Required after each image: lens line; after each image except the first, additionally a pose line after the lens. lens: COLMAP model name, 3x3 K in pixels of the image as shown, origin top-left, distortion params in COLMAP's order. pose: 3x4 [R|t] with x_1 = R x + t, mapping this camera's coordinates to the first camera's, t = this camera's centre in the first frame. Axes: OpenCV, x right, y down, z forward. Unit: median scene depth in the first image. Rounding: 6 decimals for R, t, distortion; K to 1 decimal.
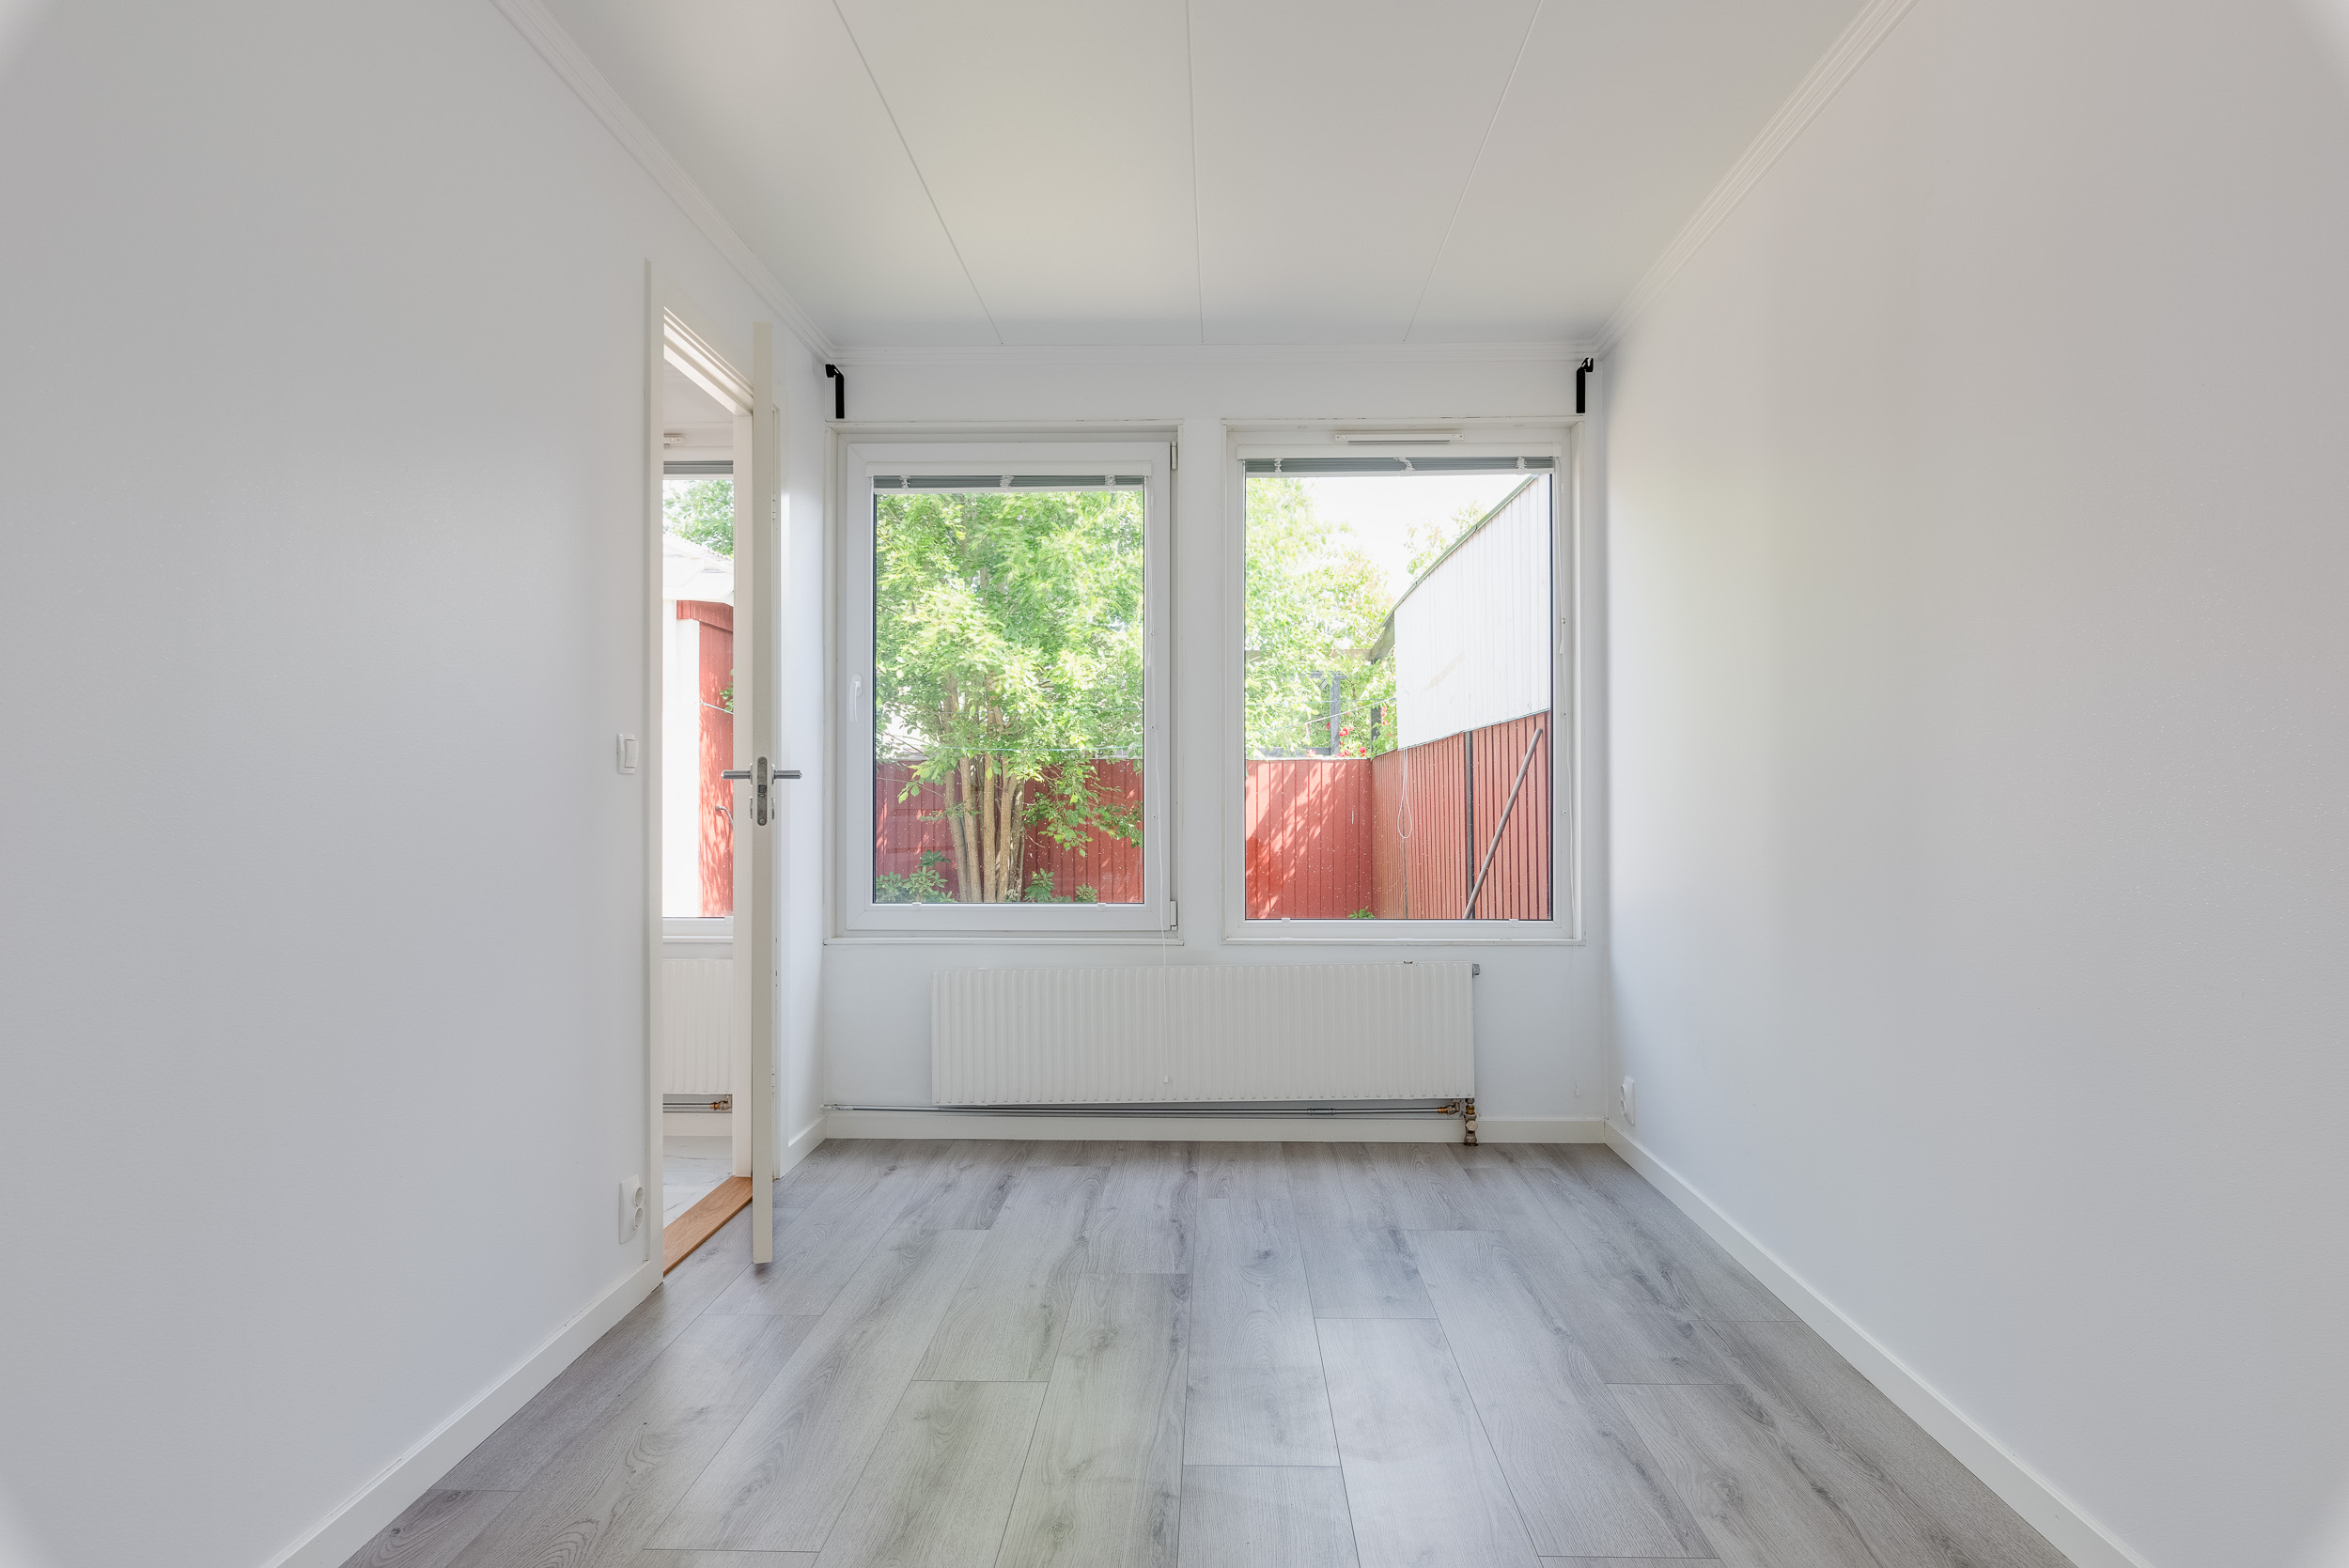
lens RADIAL K [[1345.5, 0, 1174.5], [0, 1345.5, 784.0], [0, 0, 1]] dist [0.000150, 0.000013]
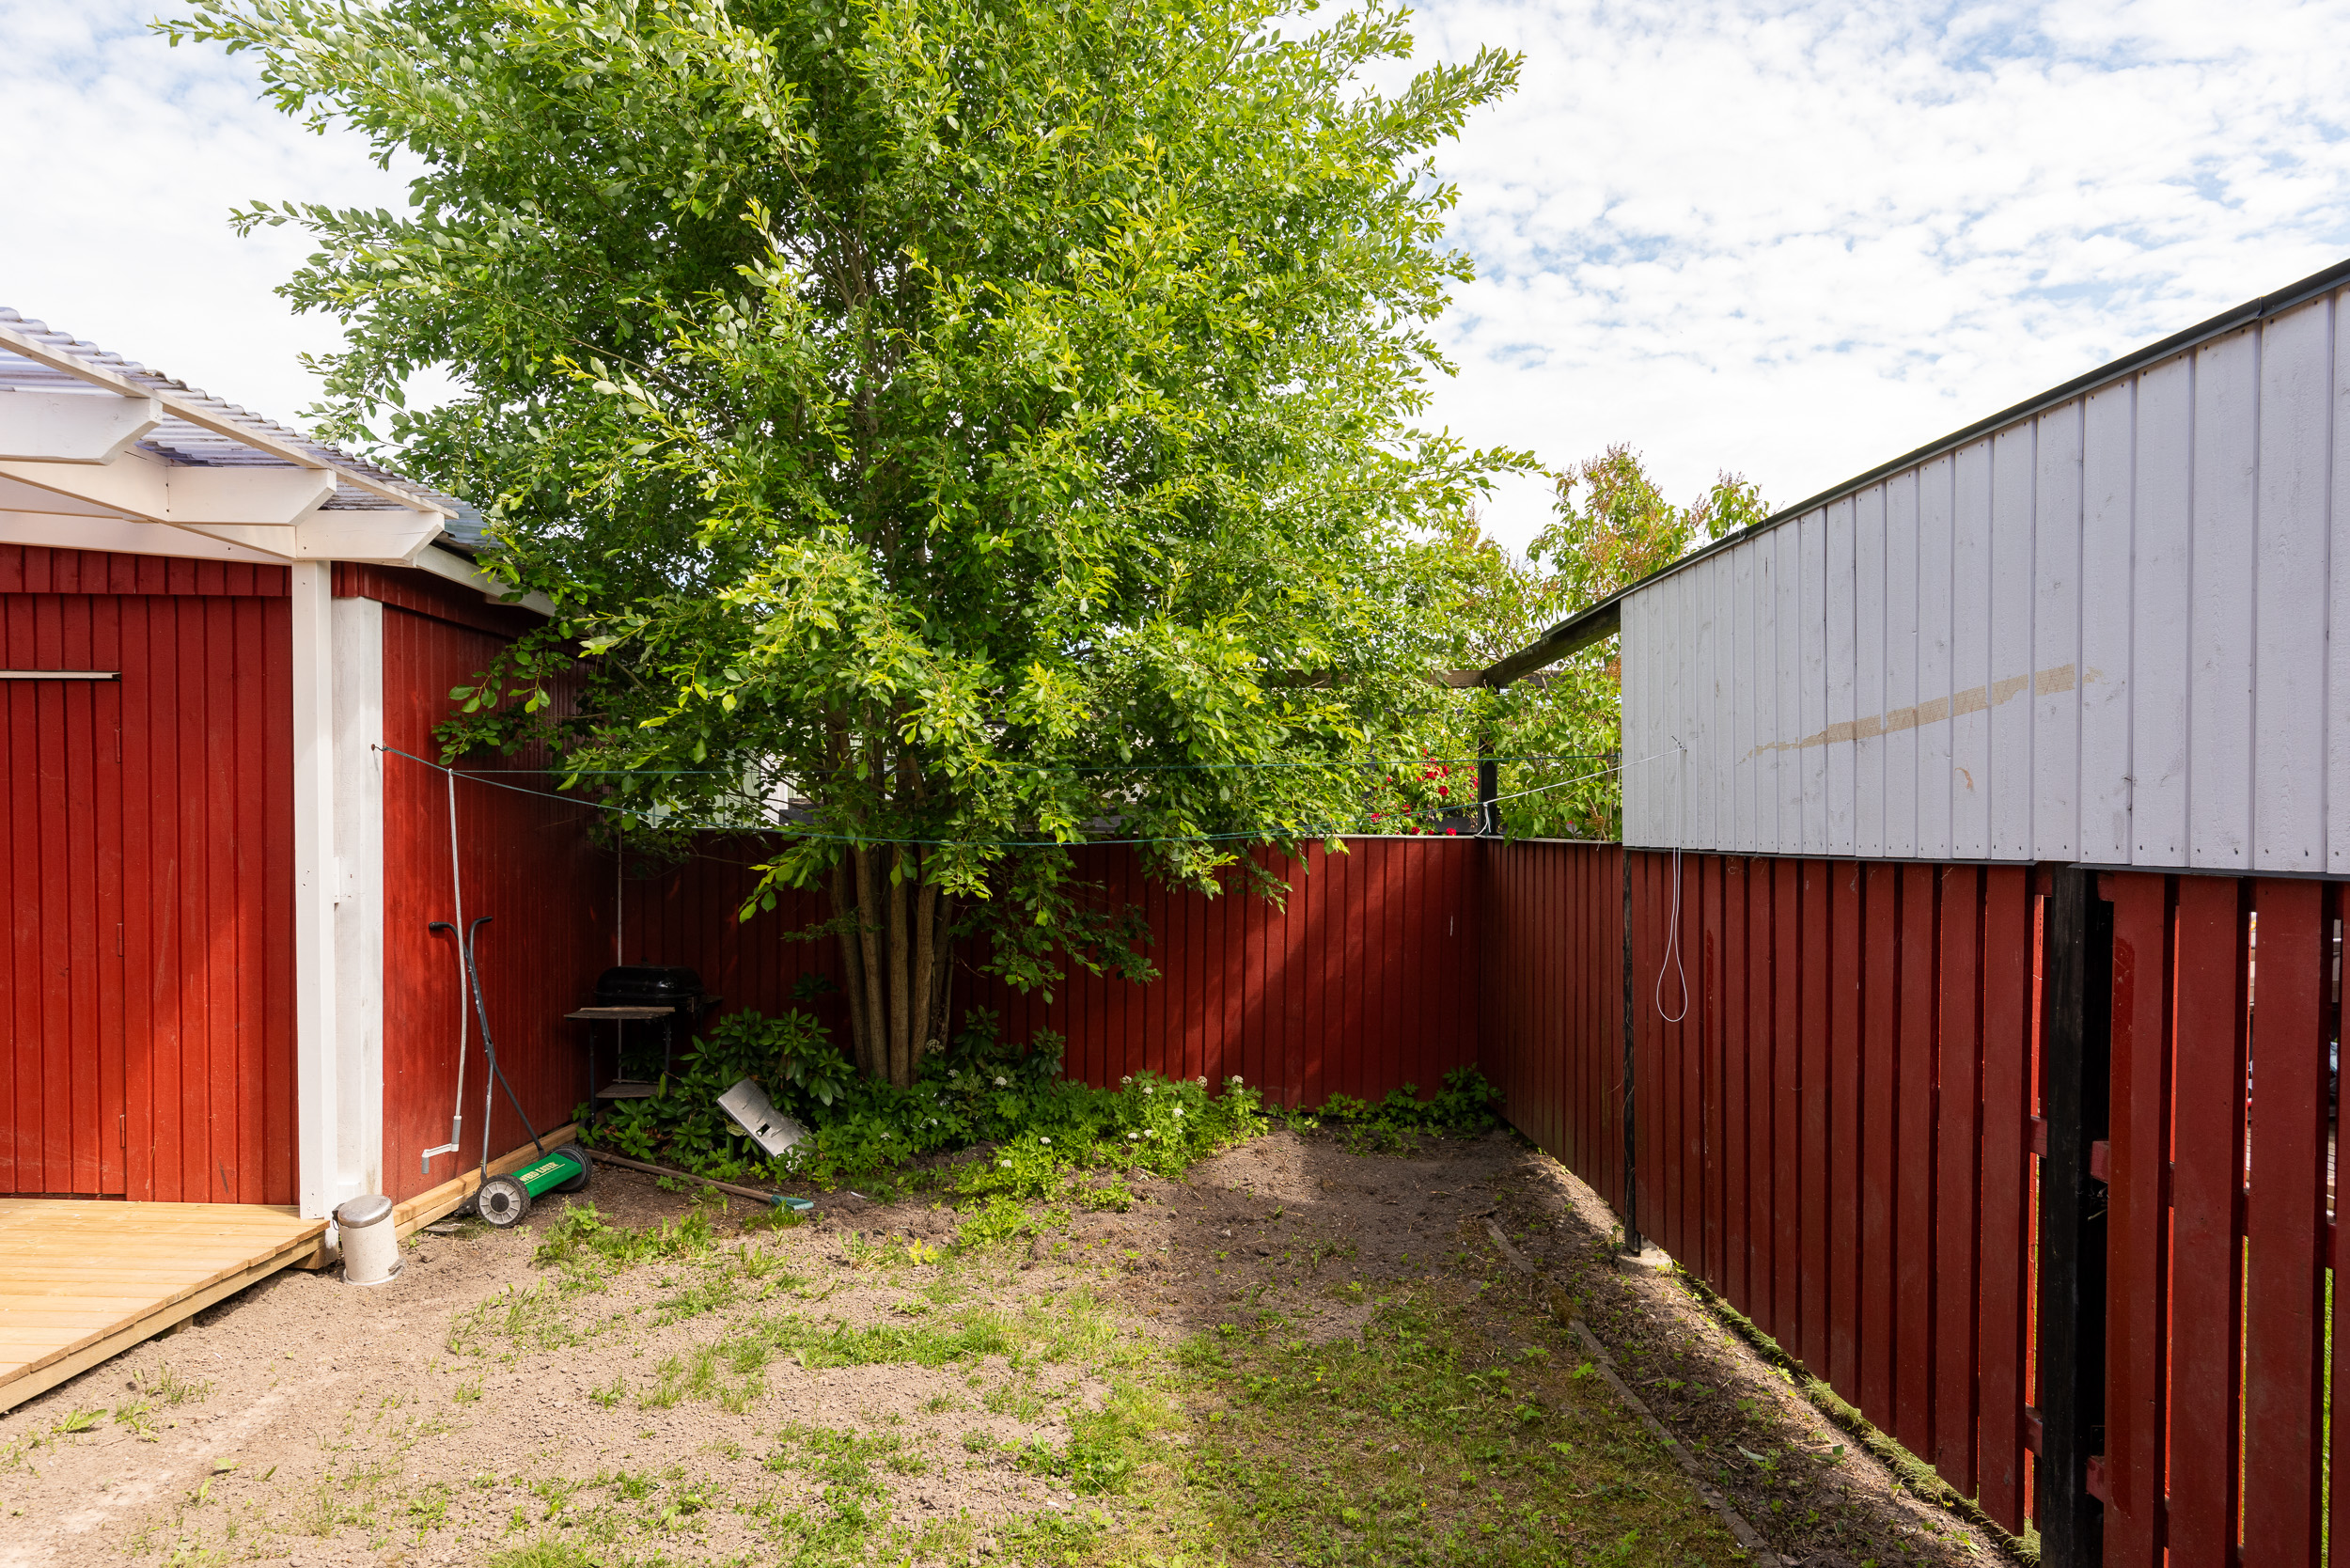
lens RADIAL K [[1342.9, 0, 1170.0], [0, 1342.9, 850.3], [0, 0, 1]] dist [-0.000924, -0.001037]
pose [[0.998659, 0.013956, 0.049864, -0.050792], [-0.015160, 0.999601, 0.023848, -0.036719], [-0.049511, -0.024572, 0.998471, 0.437138]]
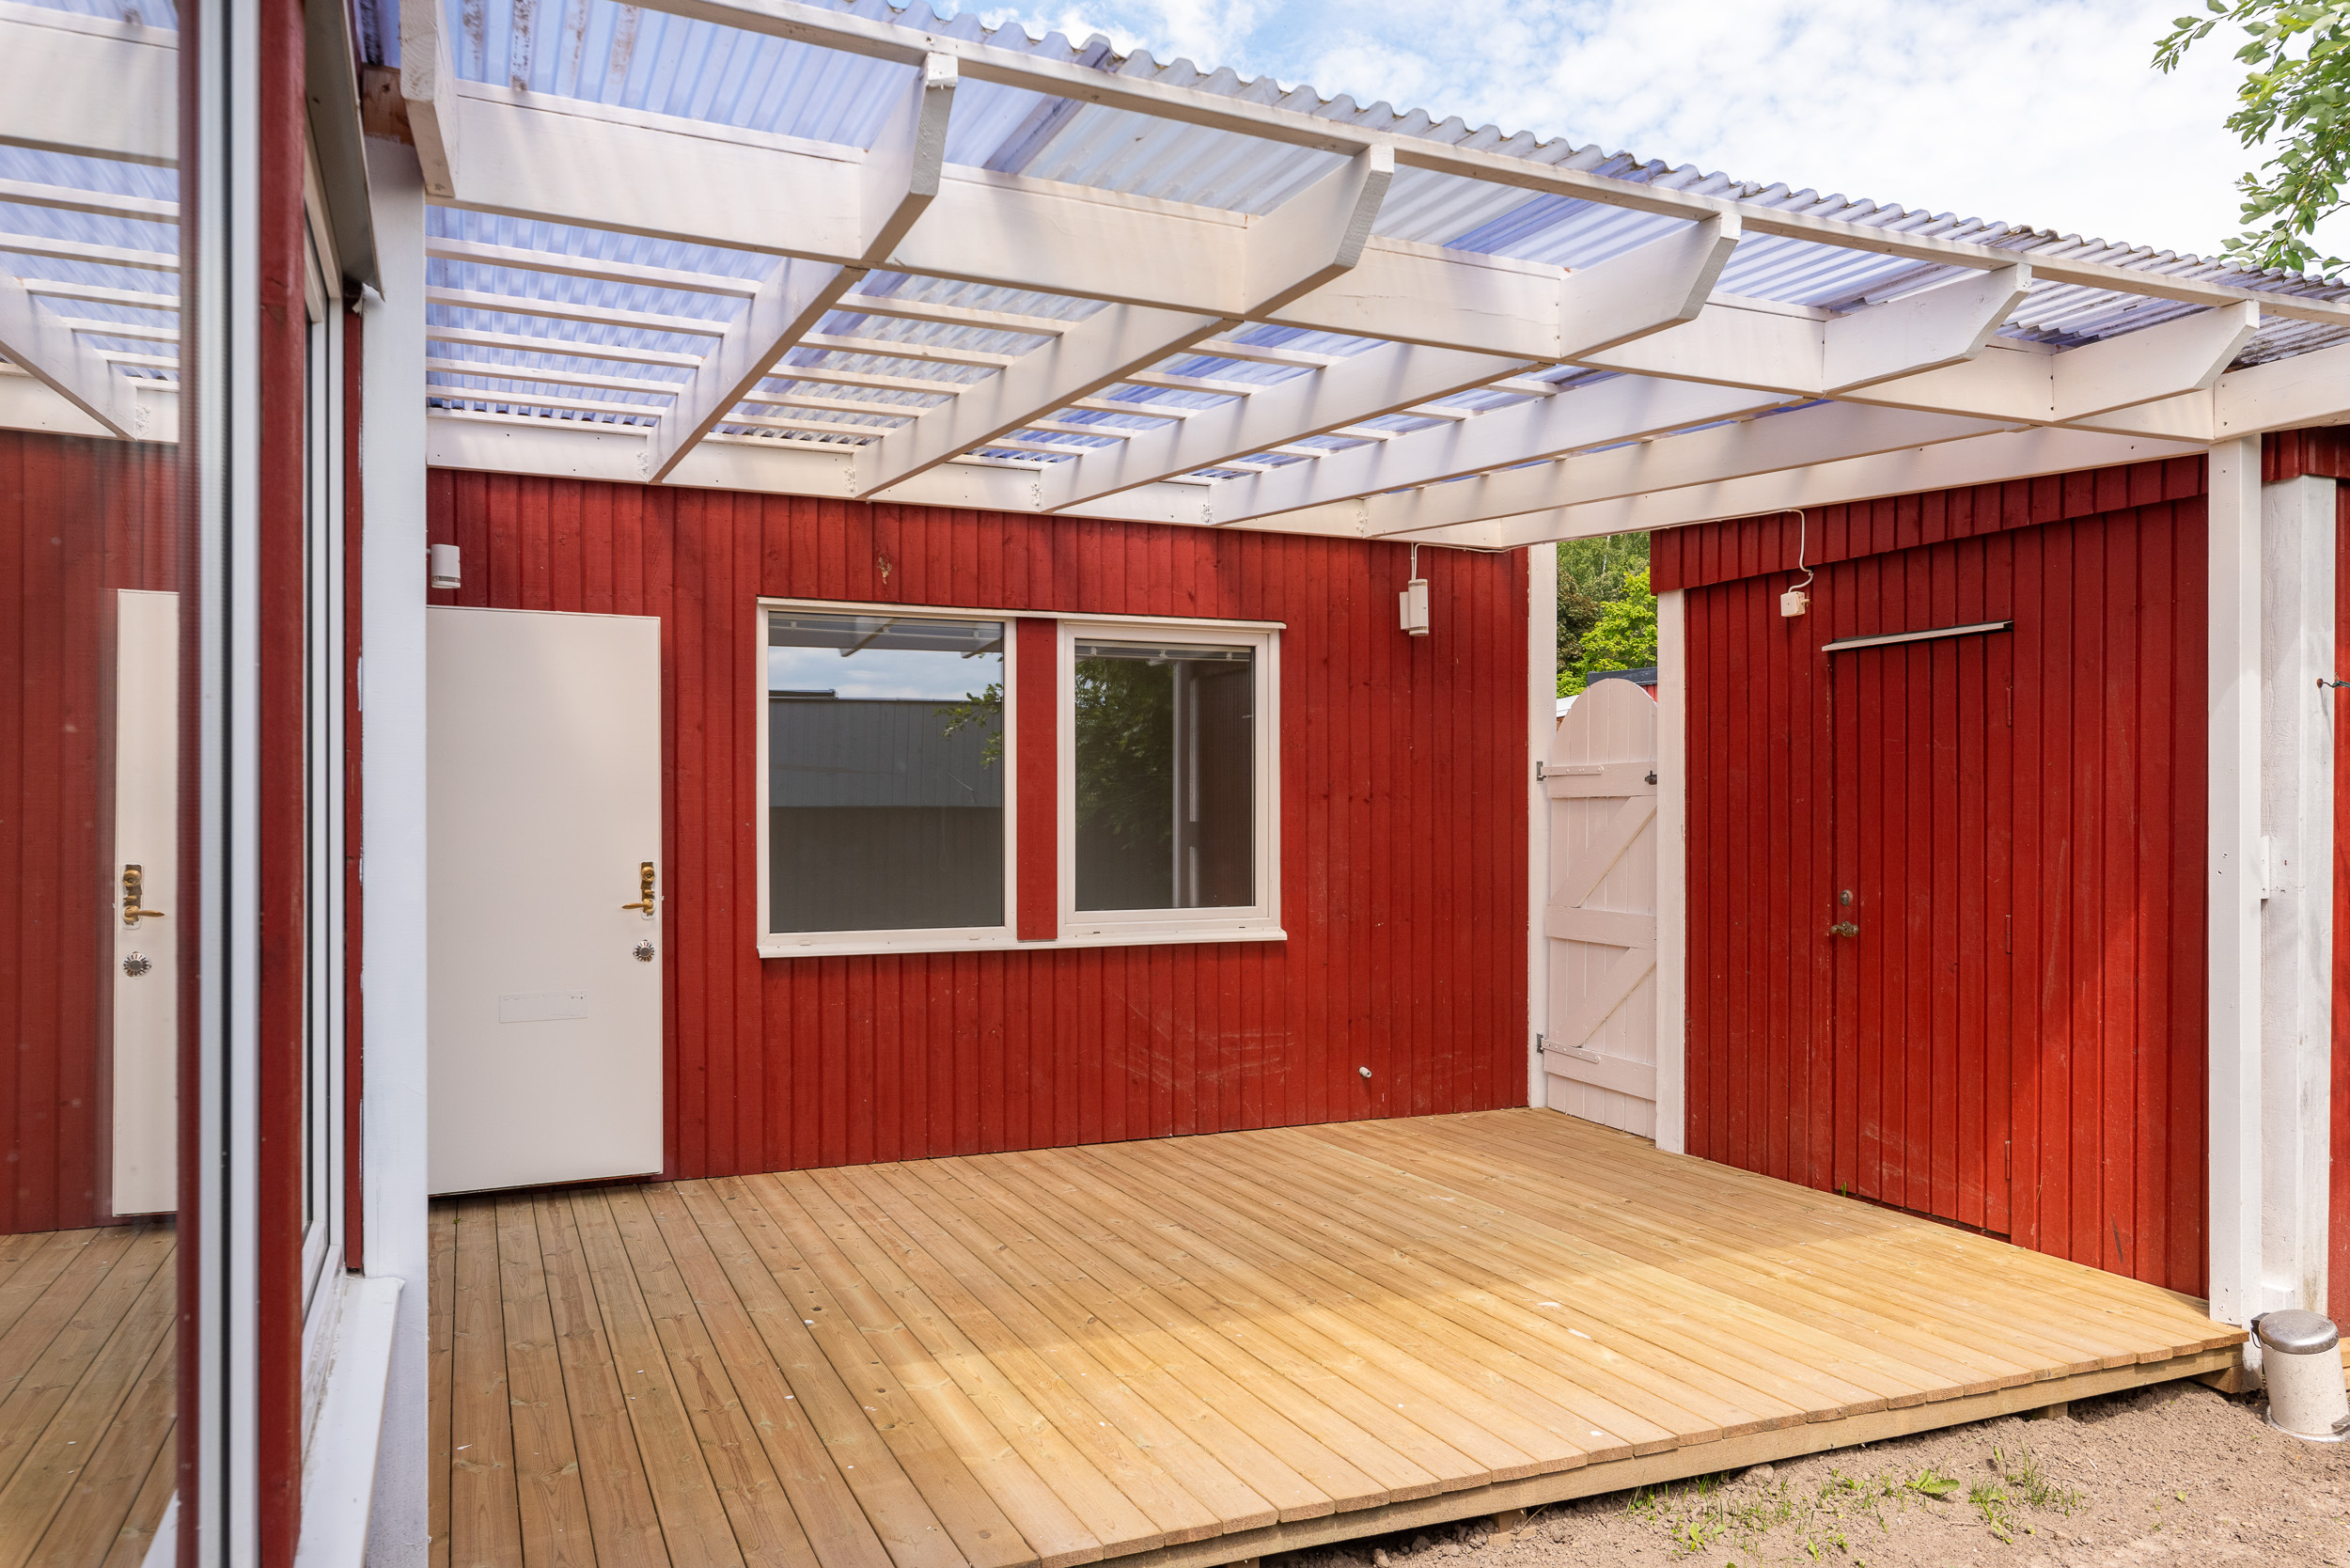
lens RADIAL K [[1651.3, 0, 1176.1], [0, 1651.3, 843.0], [0, 0, 1]] dist [0.000131, -0.002584]
pose [[0.432995, 0.012074, -0.901315, -0.060484], [0.001528, 0.999899, 0.014129, -0.020610], [0.901395, -0.007495, 0.432933, 0.497176]]
